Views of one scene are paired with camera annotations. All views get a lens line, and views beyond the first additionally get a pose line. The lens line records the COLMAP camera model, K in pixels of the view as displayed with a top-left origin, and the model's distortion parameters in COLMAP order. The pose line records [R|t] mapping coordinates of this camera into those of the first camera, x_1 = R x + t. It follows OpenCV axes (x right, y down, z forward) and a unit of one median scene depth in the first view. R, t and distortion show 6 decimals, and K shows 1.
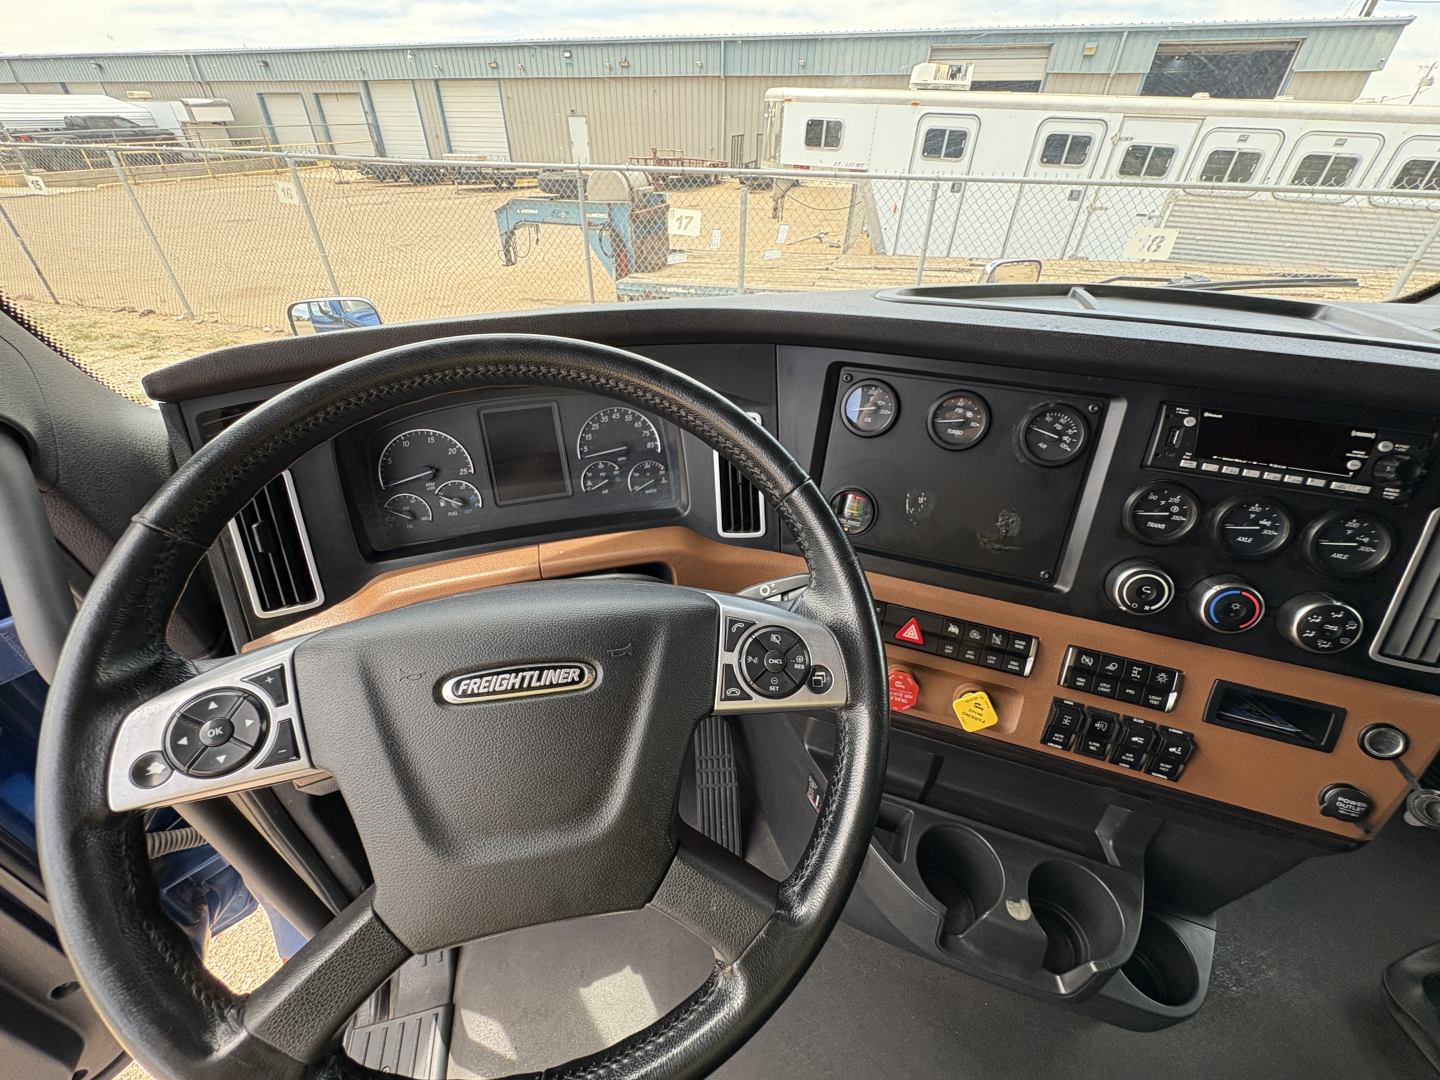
lens RADIAL K [[573.8, 0, 720.0], [0, 573.8, 540.0], [0, 0, 1]] dist [-0.000355, 0.000240]
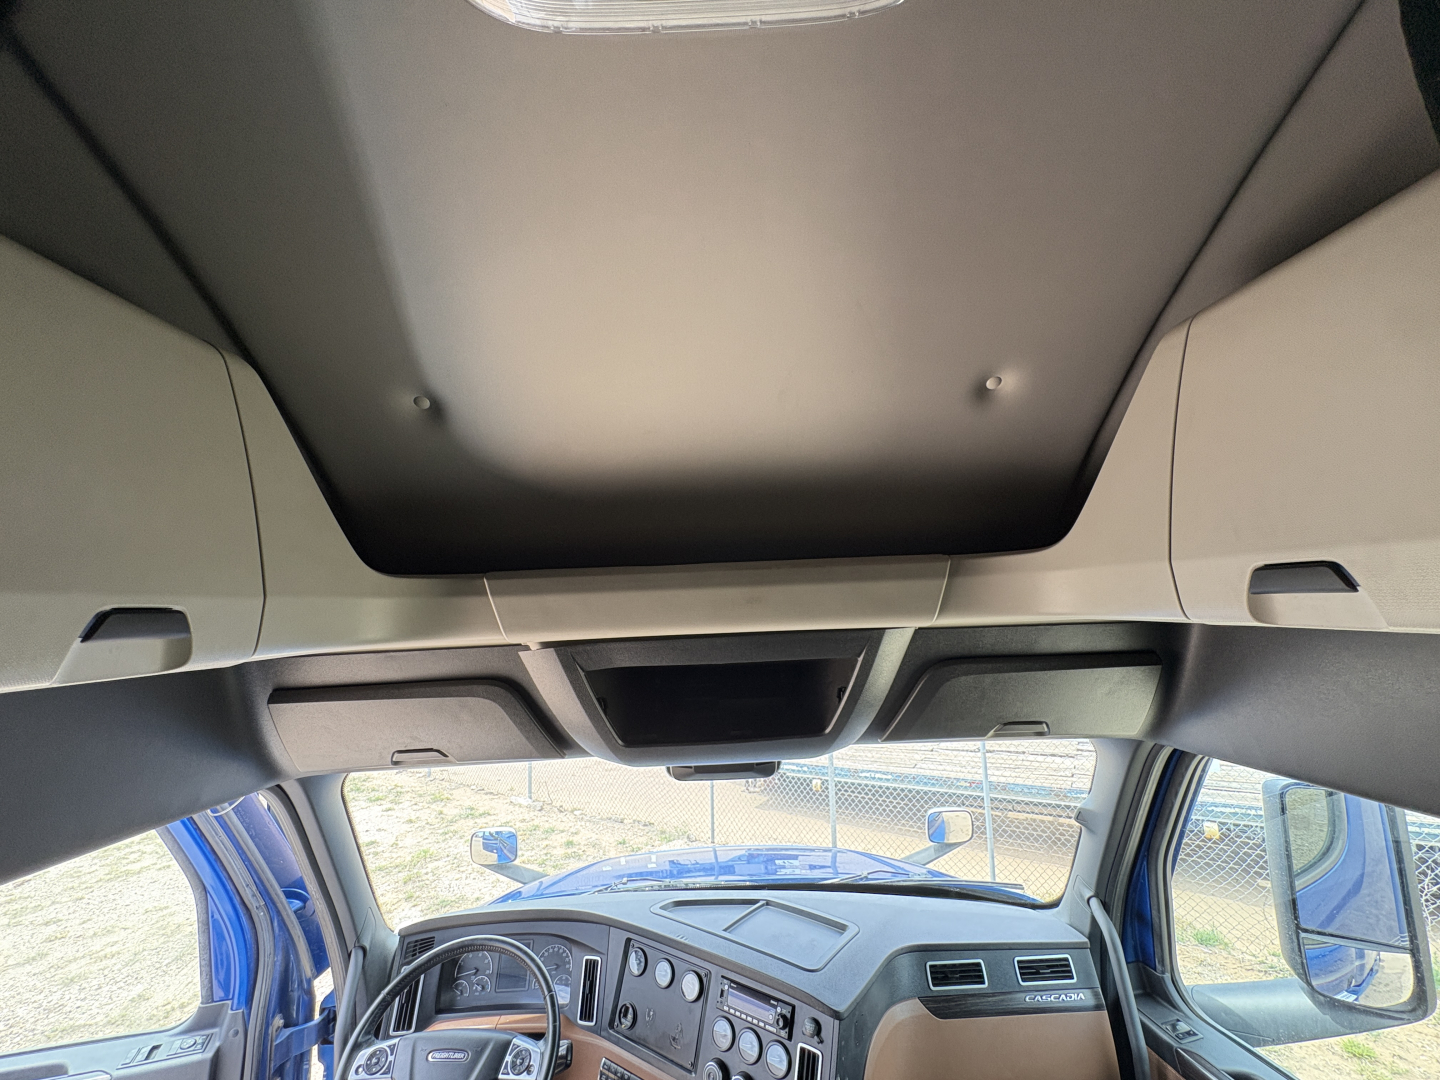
lens RADIAL K [[573.8, 0, 720.0], [0, 573.8, 540.0], [0, 0, 1]] dist [-0.000355, 0.000240]
pose [[0.964538, -0.069964, -0.254504, 1.308906], [-0.120046, 0.742449, -0.659059, 0.003062], [0.235066, 0.666239, 0.707721, -1.780291]]
